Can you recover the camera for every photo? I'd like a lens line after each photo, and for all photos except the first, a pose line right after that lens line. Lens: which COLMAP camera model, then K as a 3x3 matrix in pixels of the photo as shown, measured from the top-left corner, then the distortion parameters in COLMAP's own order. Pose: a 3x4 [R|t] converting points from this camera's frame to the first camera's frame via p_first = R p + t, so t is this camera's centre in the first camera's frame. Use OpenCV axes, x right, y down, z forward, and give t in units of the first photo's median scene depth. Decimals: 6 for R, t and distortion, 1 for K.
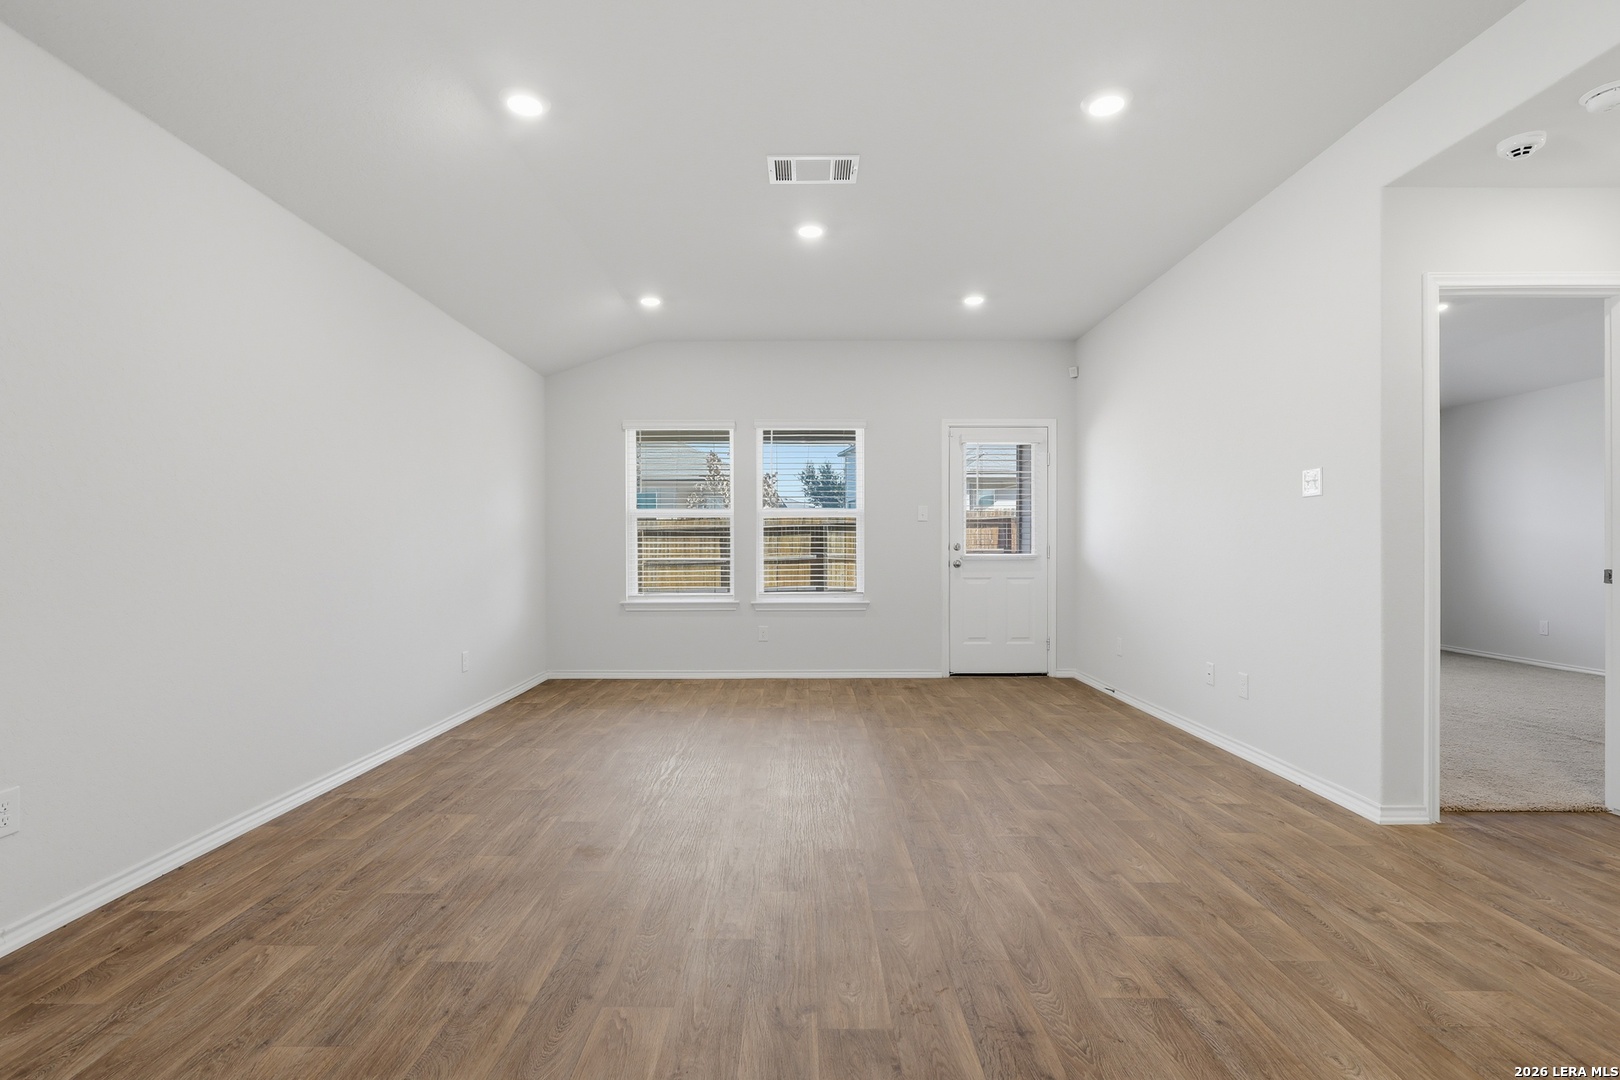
lens RADIAL K [[743.3, 0, 808.5], [0, 743.3, 554.3], [0, 0, 1]] dist [0.000354, -0.001647]
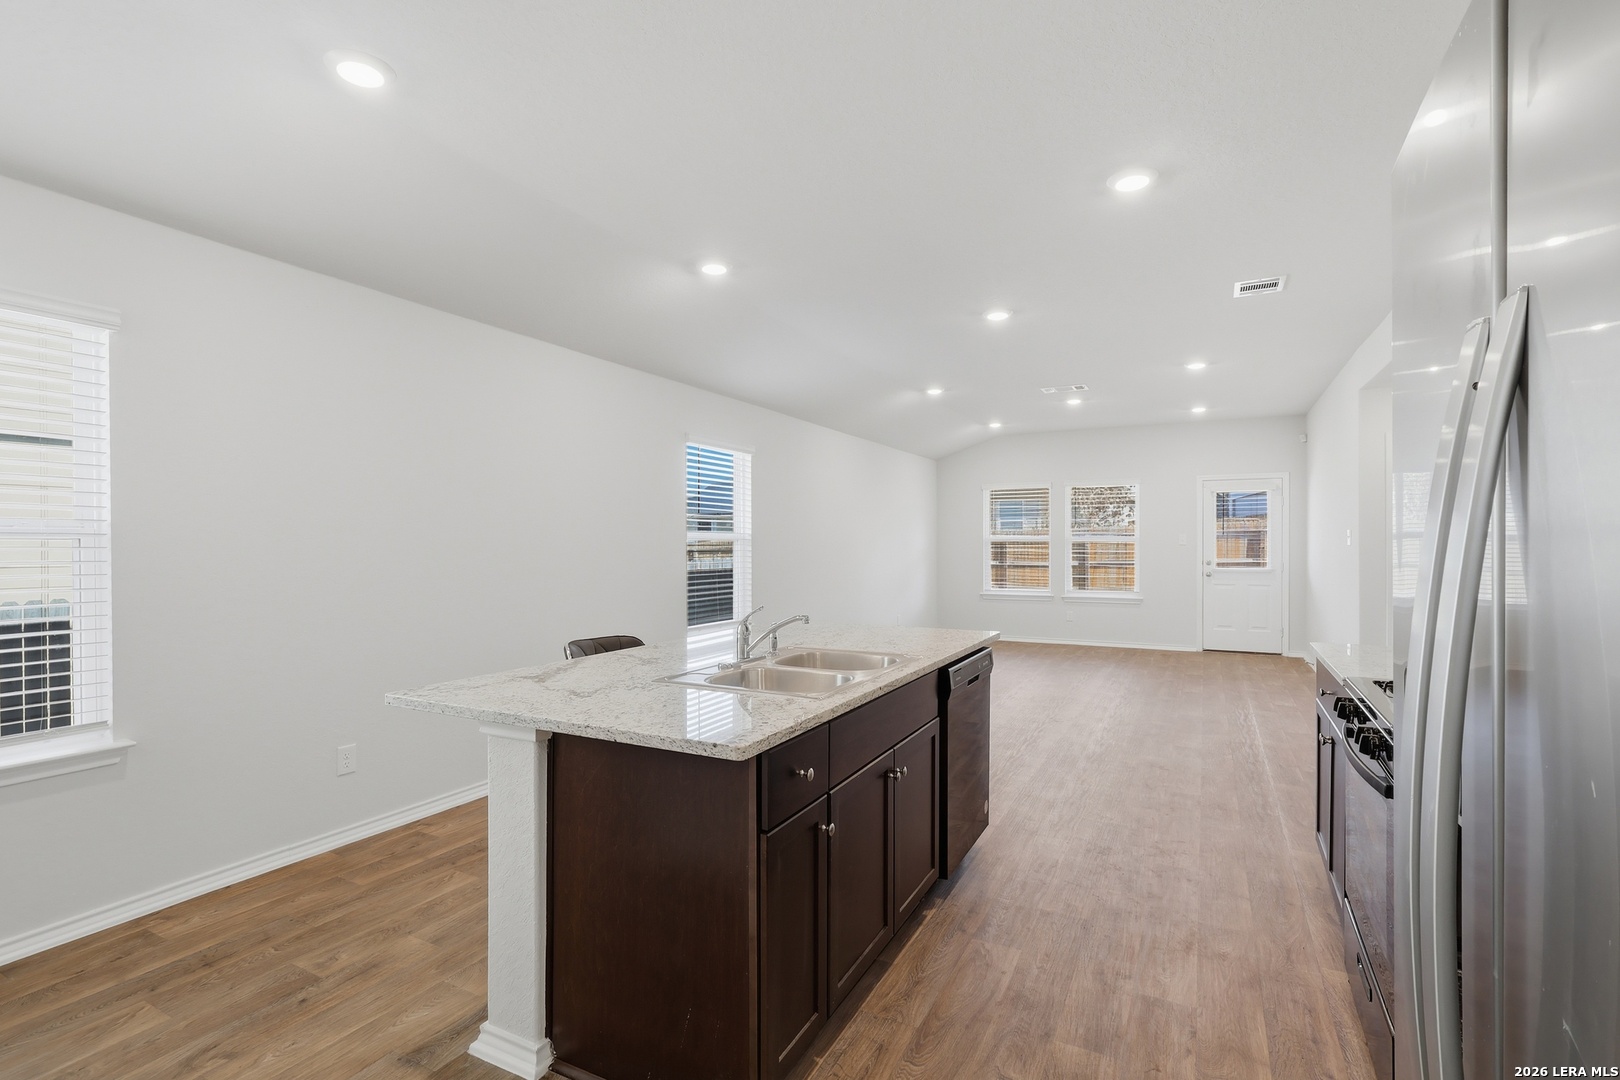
lens RADIAL K [[743.3, 0, 807.4], [0, 743.3, 546.4], [0, 0, 1]] dist [0.000354, -0.001647]
pose [[0.879180, 0.001737, -0.476486, 0.204519], [-0.004631, 0.999977, -0.004899, -0.031600], [0.476467, 0.006513, 0.879168, -0.663311]]
